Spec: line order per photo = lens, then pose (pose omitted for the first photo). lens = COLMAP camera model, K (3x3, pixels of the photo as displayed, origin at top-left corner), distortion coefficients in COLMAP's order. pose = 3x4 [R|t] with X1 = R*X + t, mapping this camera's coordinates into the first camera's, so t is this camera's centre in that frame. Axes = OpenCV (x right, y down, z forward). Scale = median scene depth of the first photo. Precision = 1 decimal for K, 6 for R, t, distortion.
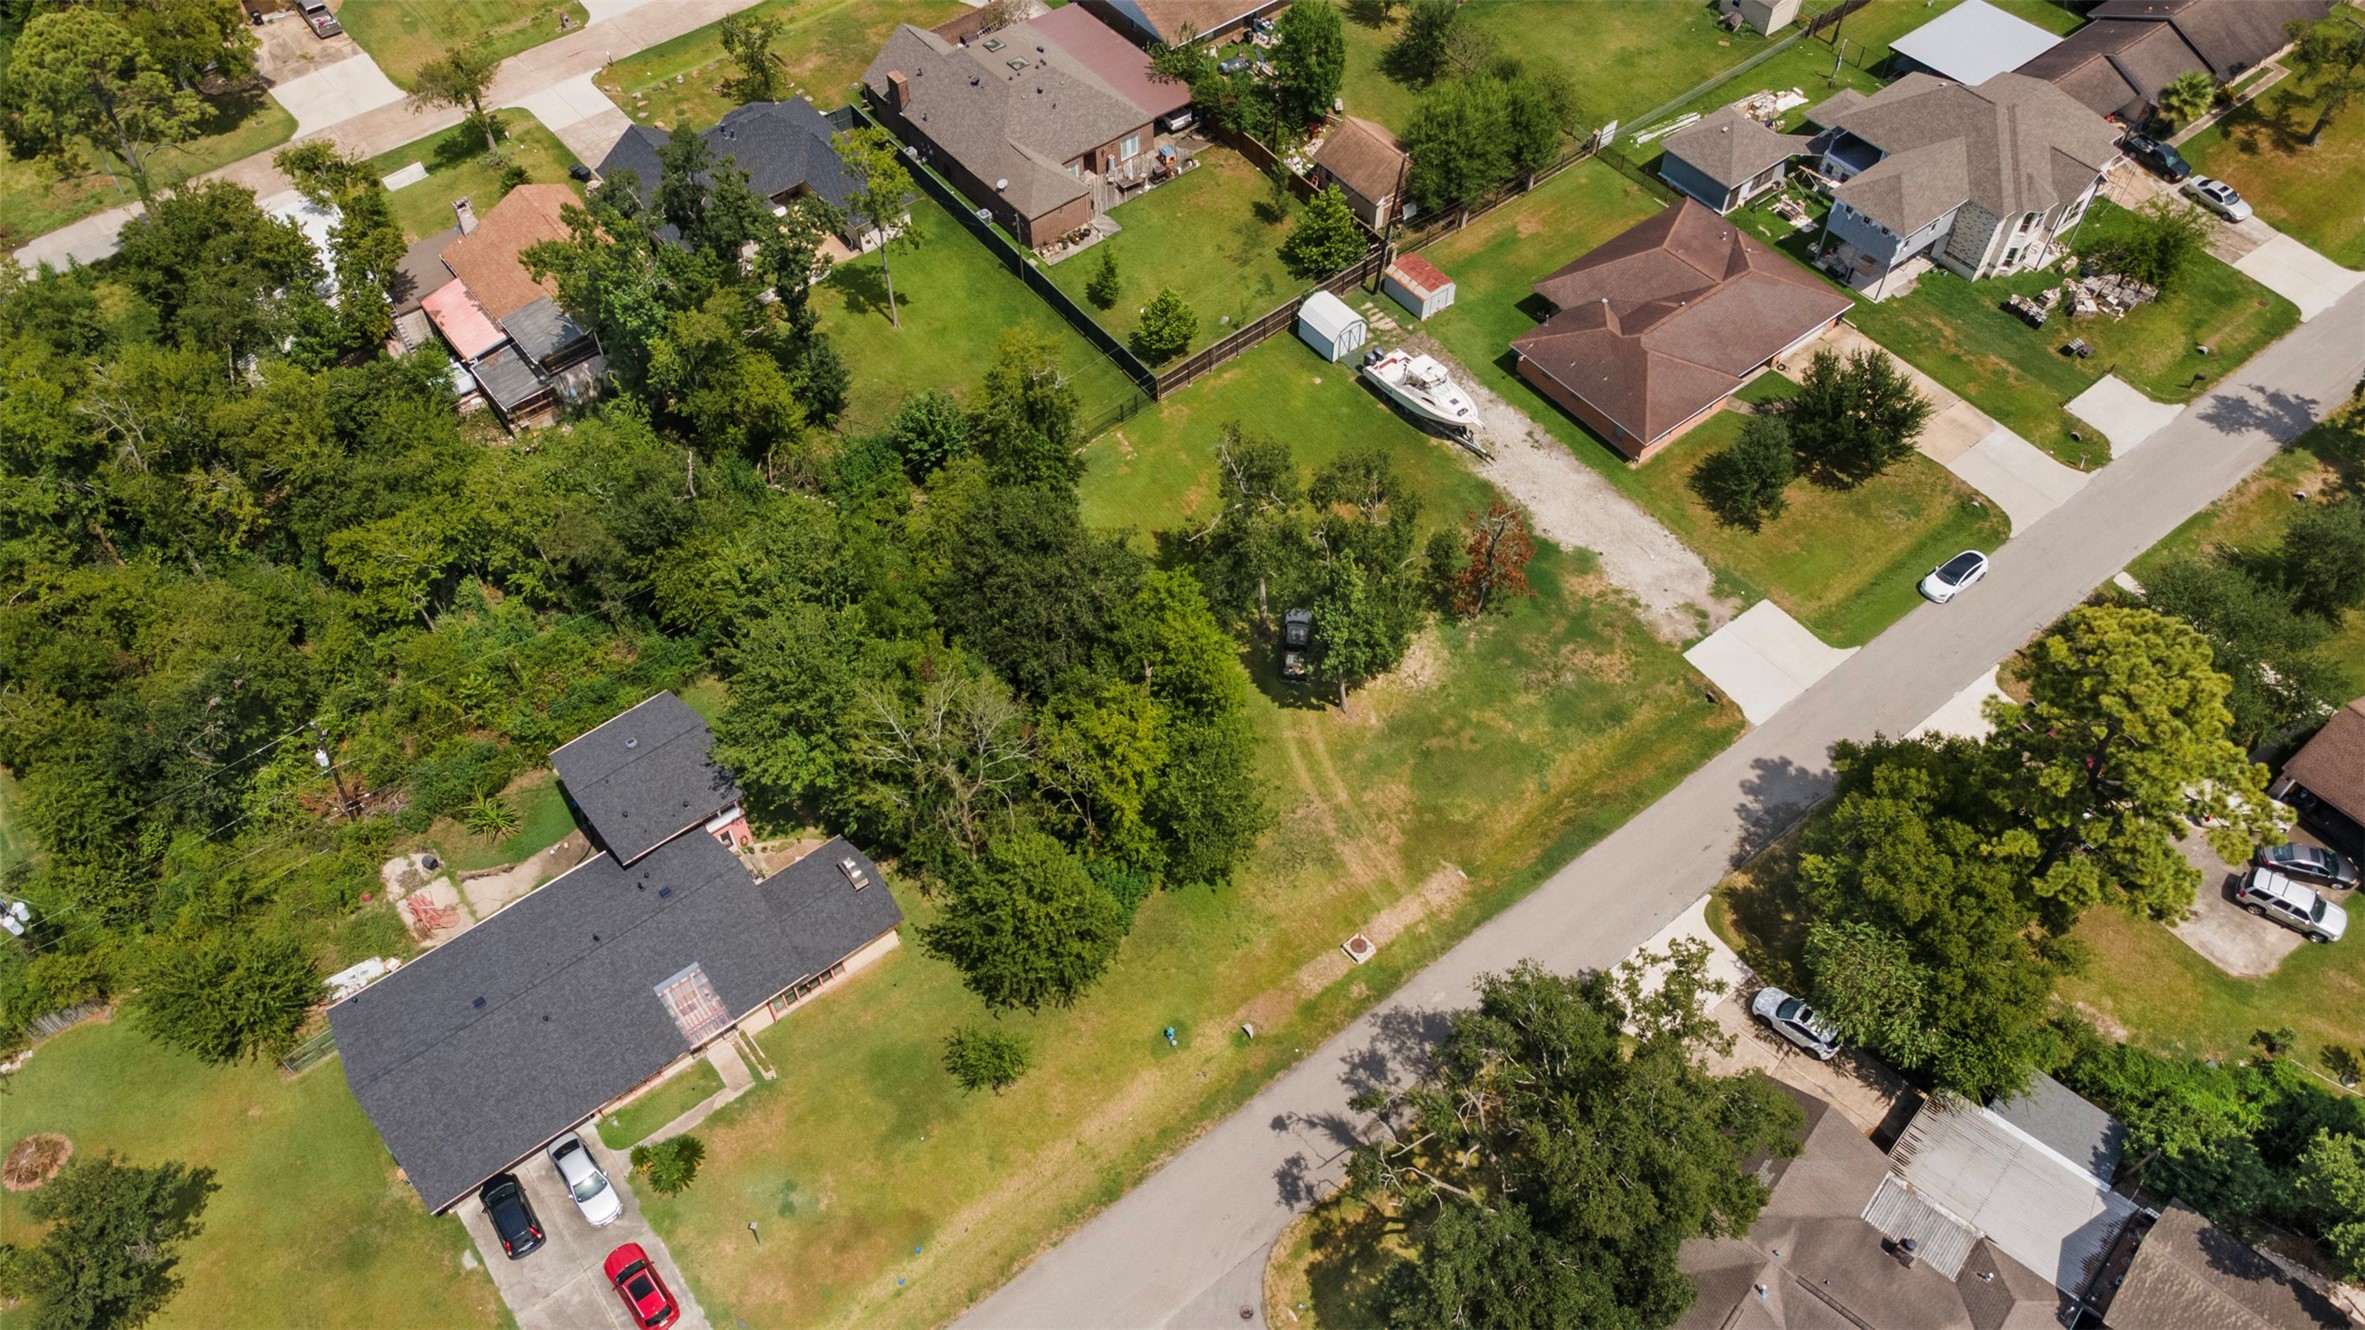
lens RADIAL K [[1744.5, 0, 1168.0], [0, 1744.5, 668.5], [0, 0, 1]] dist [0.016163, 0.044834]
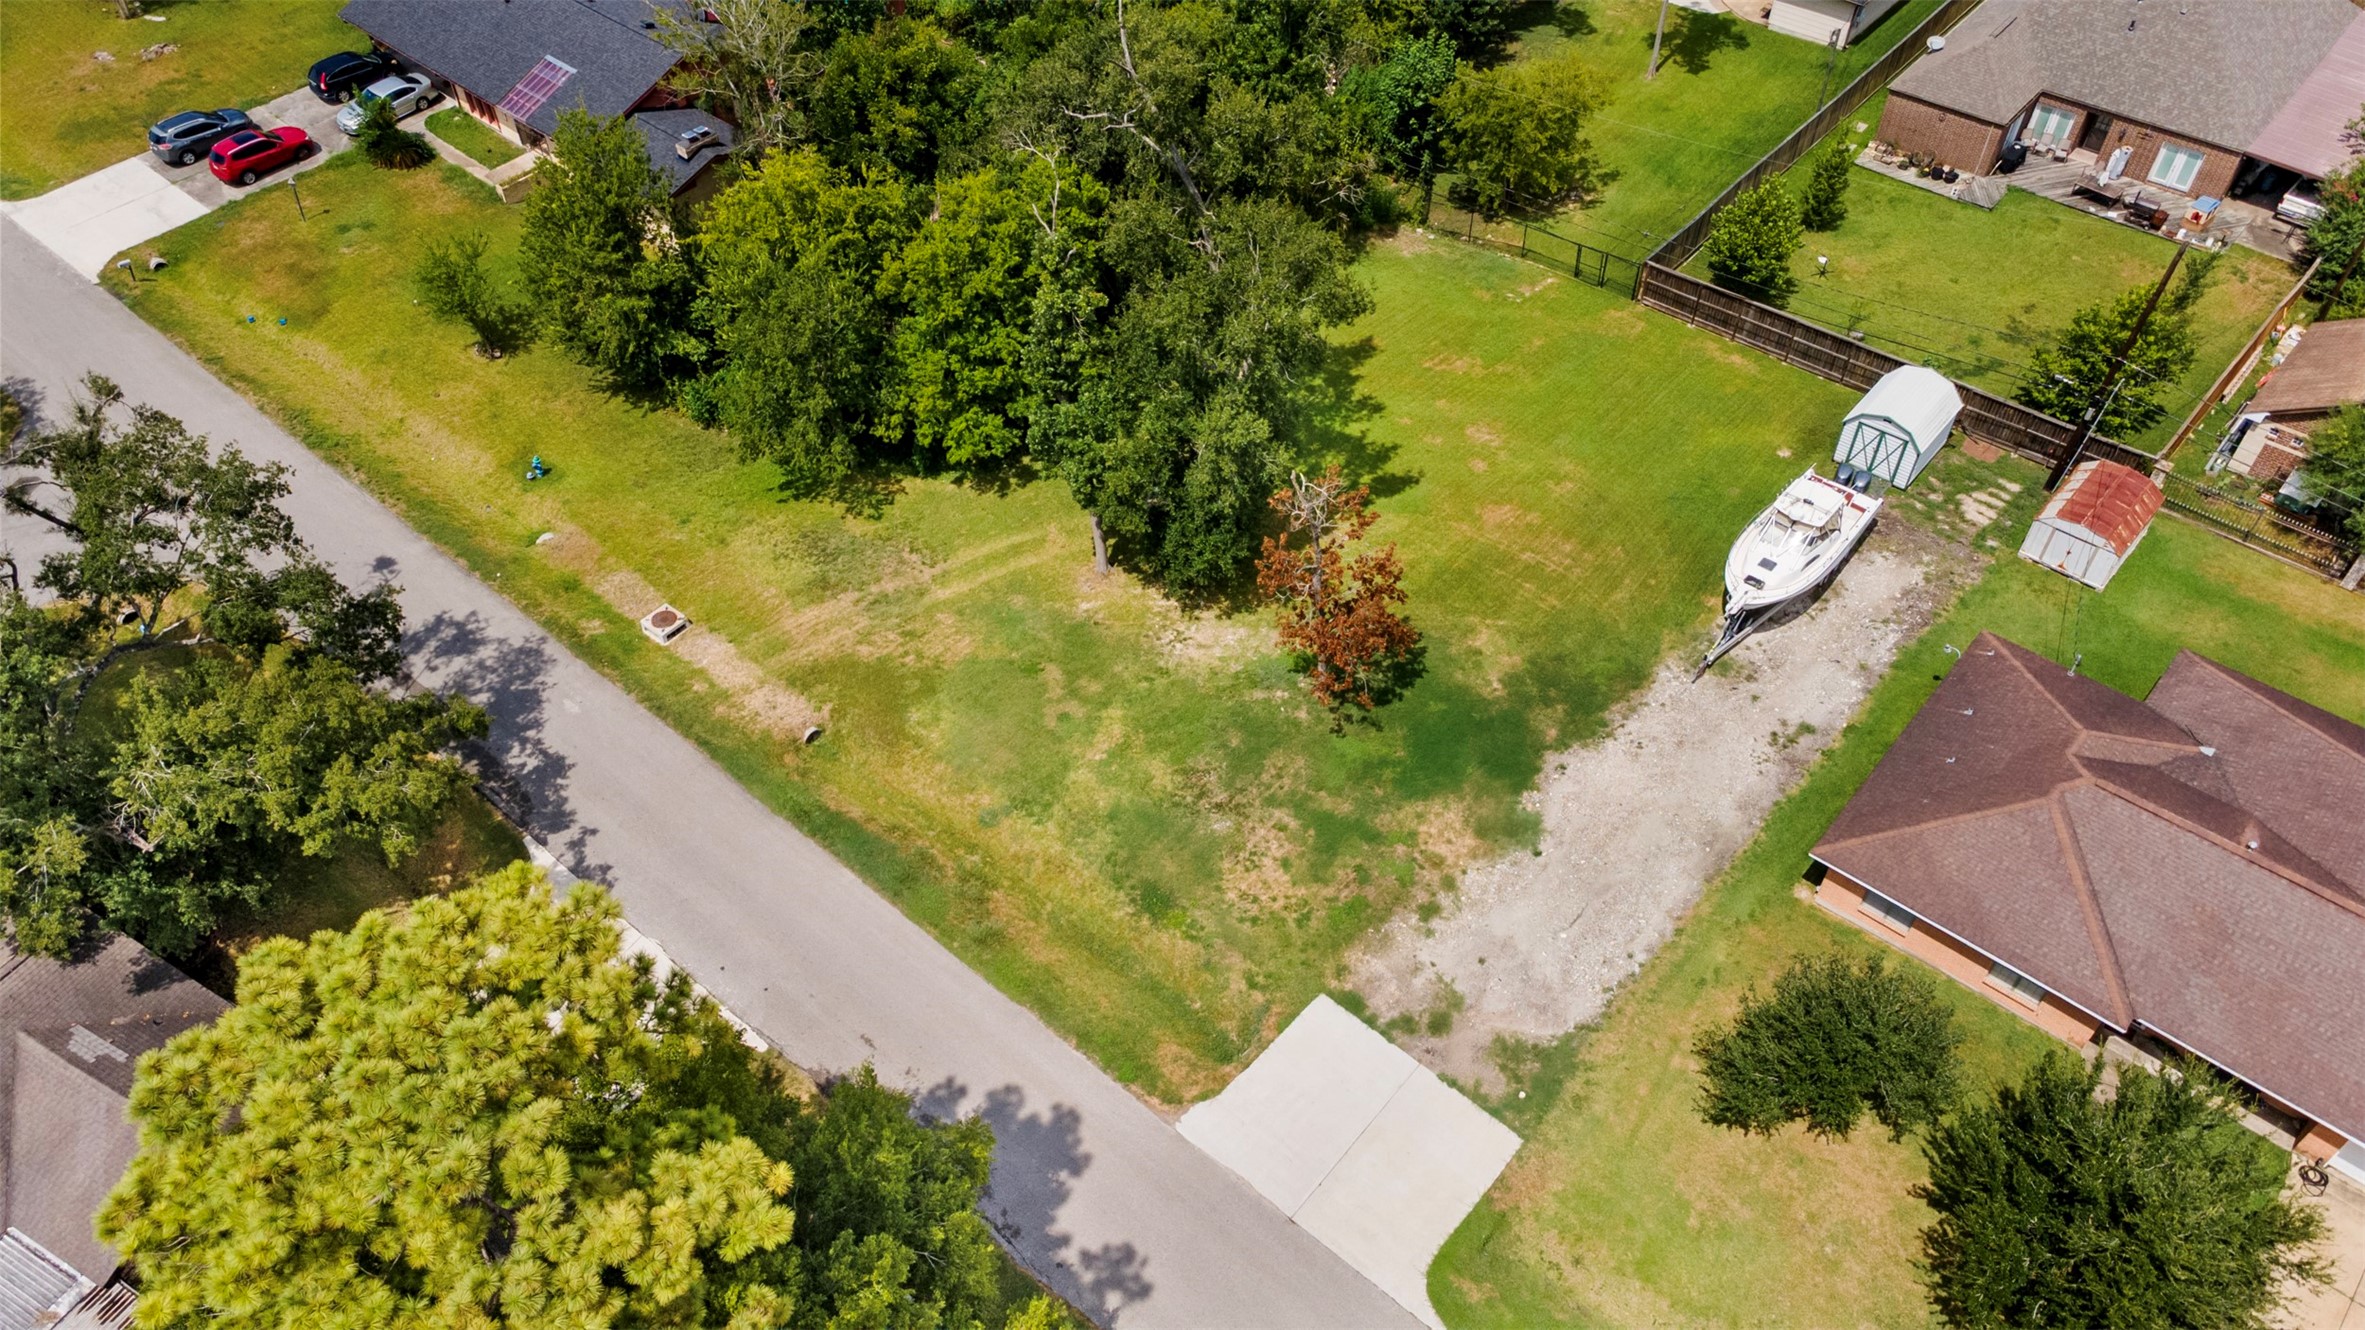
lens RADIAL K [[1744.5, 0, 1181.3], [0, 1744.5, 671.4], [0, 0, 1]] dist [0.016163, 0.044834]
pose [[0.198934, 0.722723, -0.661889, 0.510397], [-0.765098, 0.536586, 0.355949, -0.190349], [0.612413, 0.435600, 0.659699, 0.556668]]
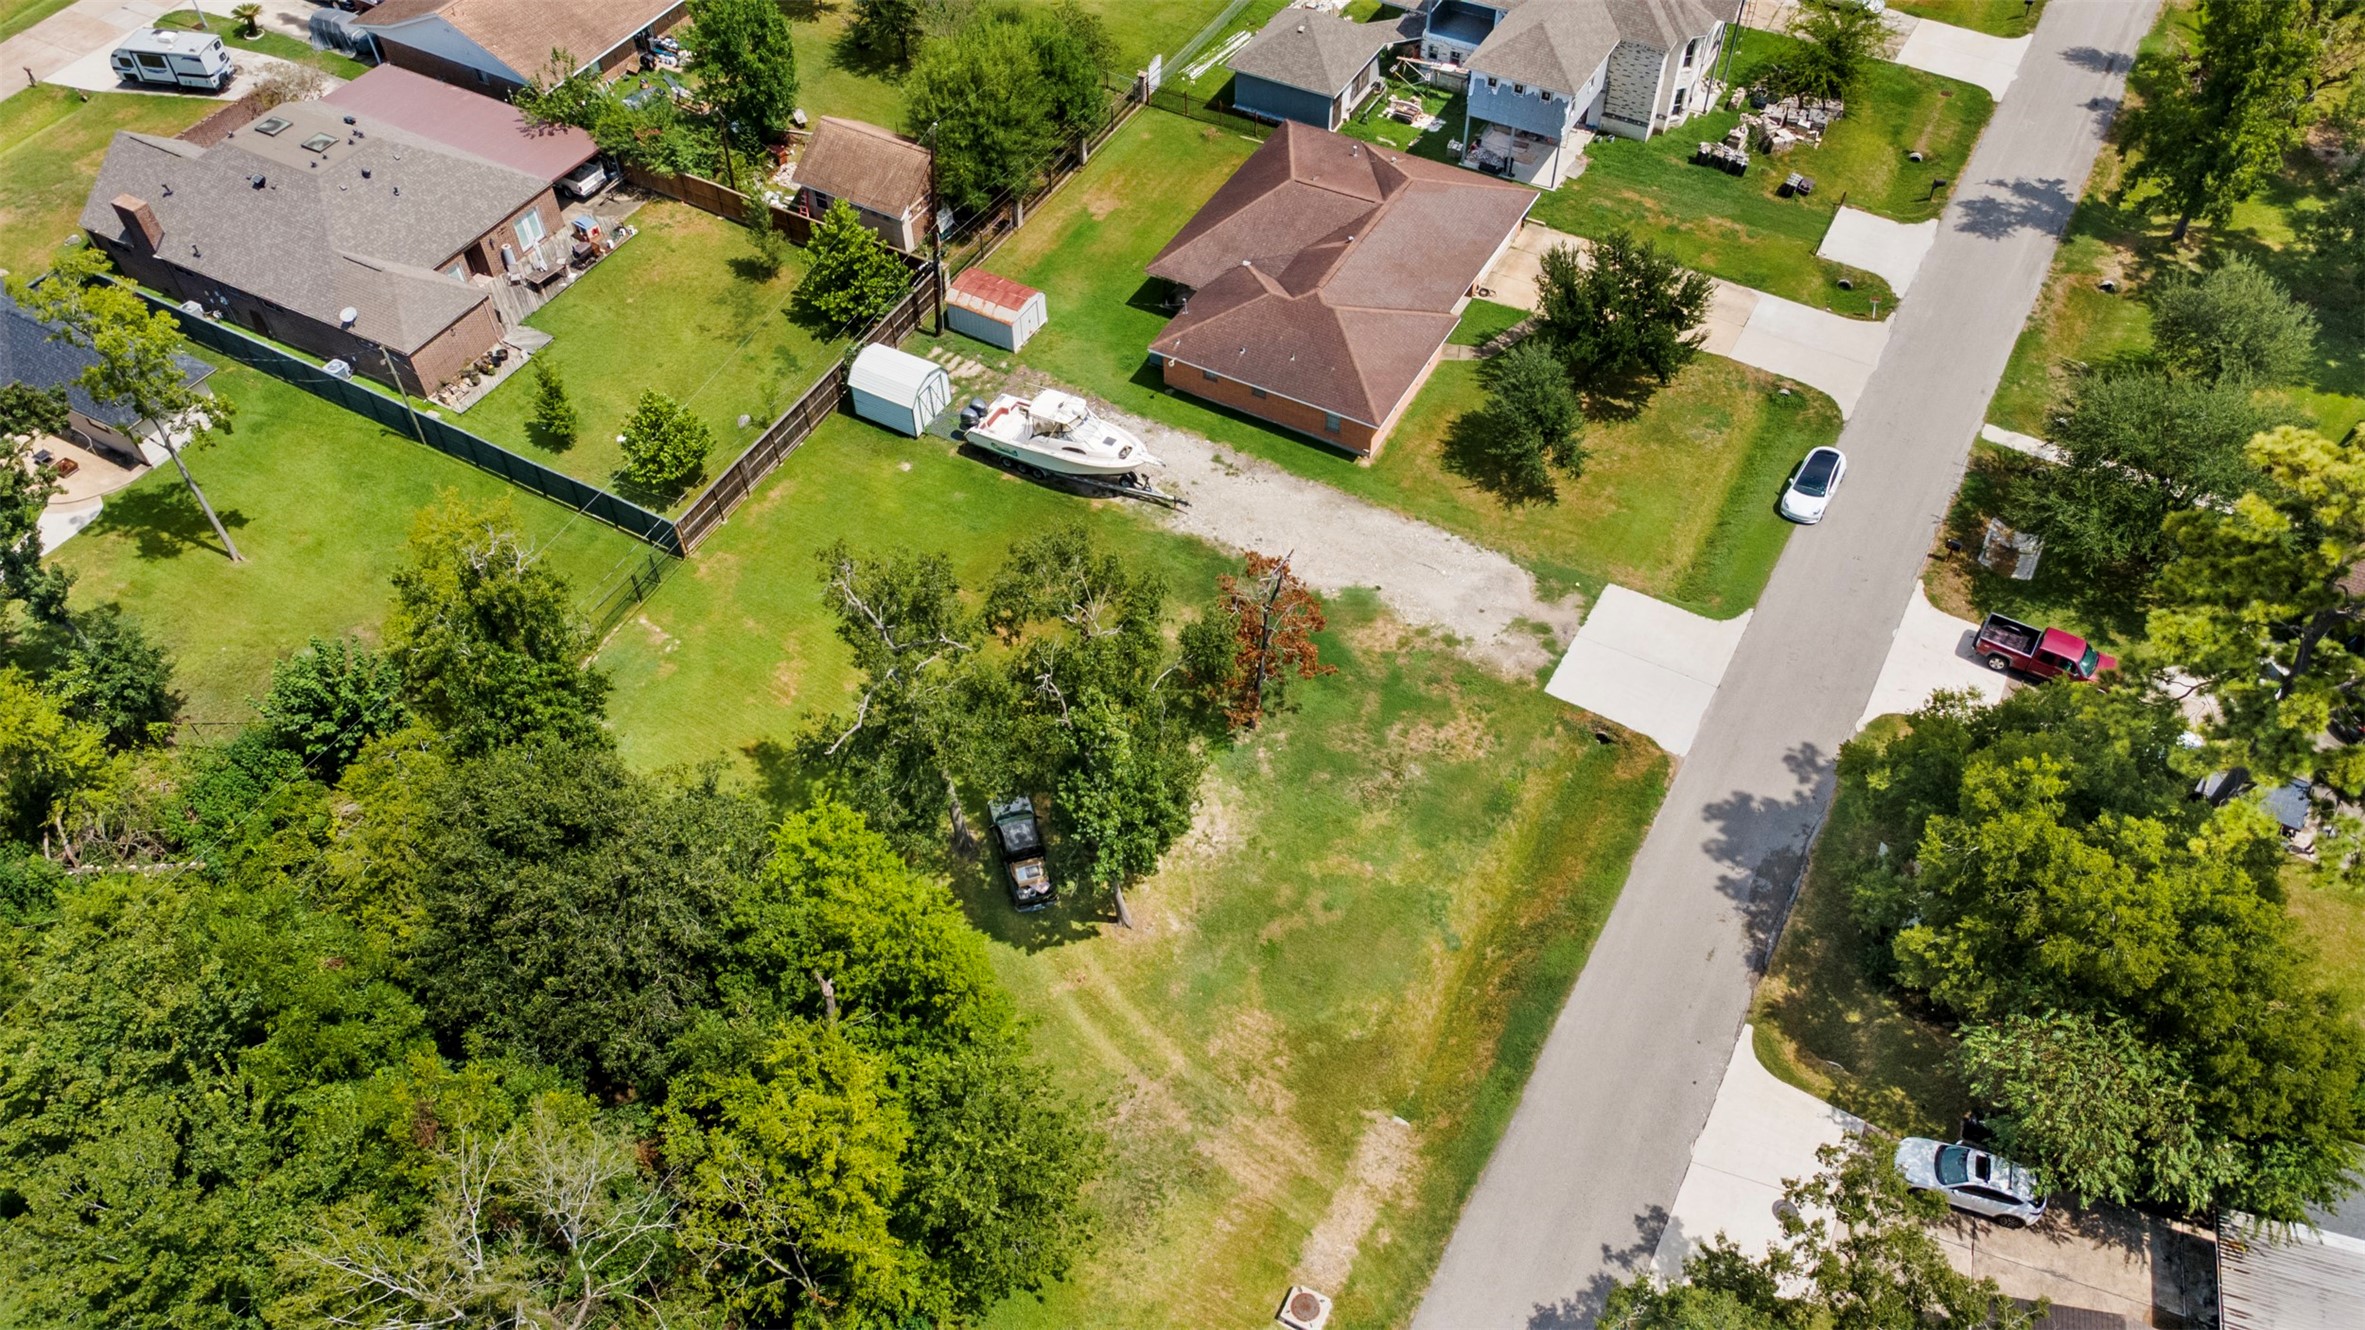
lens RADIAL K [[1744.5, 0, 1171.1], [0, 1744.5, 673.7], [0, 0, 1]] dist [0.016163, 0.044834]
pose [[0.921295, -0.291147, 0.257779, -0.020790], [0.306701, 0.951565, -0.021400, -0.041919], [-0.239063, 0.098777, 0.965967, 0.331394]]
